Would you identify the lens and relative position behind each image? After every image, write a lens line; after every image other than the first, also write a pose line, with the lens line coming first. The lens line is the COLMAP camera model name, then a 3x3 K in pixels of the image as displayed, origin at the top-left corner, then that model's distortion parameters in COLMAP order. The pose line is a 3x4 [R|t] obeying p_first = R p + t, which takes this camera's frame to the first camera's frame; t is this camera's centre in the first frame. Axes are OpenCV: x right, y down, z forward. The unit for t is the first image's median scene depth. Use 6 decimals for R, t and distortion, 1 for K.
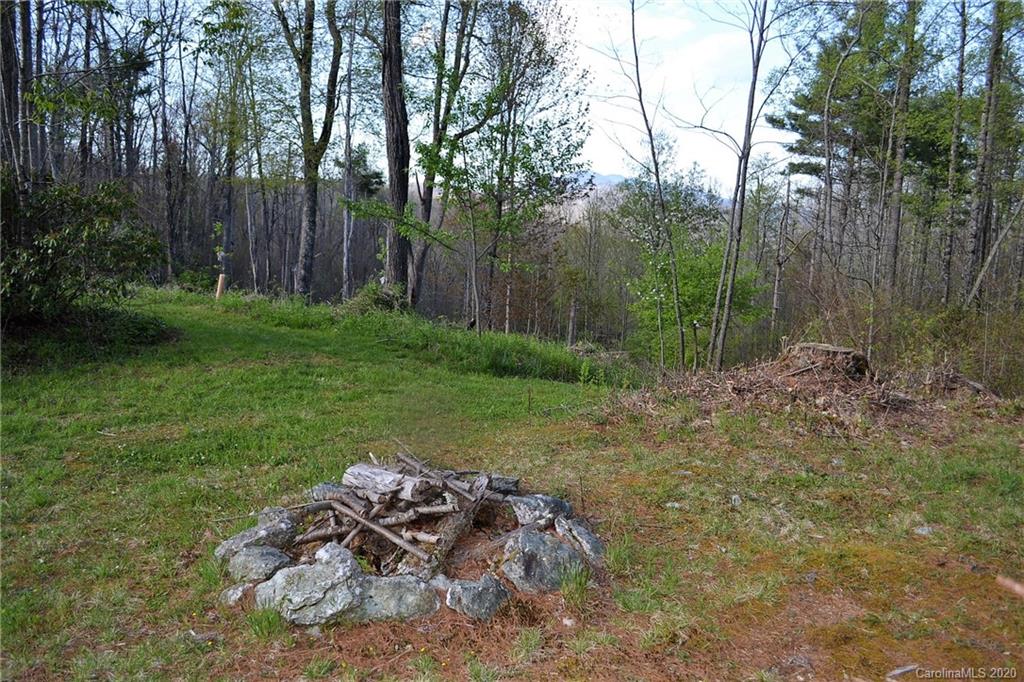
lens RADIAL K [[859.5, 0, 512.0], [0, 859.5, 341.0], [0, 0, 1]] dist [-0.068474, 0.001375]
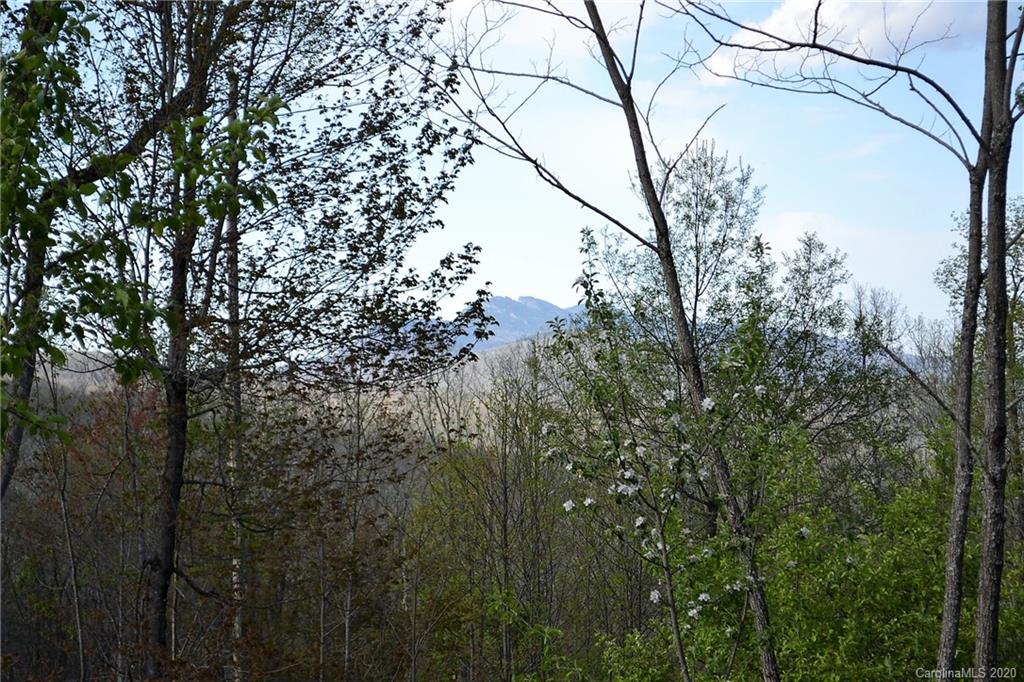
lens RADIAL K [[2438.4, 0, 512.0], [0, 2438.4, 341.0], [0, 0, 1]] dist [0.510436, 0.062688]
pose [[0.995047, -0.052658, 0.084311, 0.029369], [0.066745, 0.982460, -0.174119, -0.019286], [-0.073664, 0.178884, 0.981109, 0.135059]]
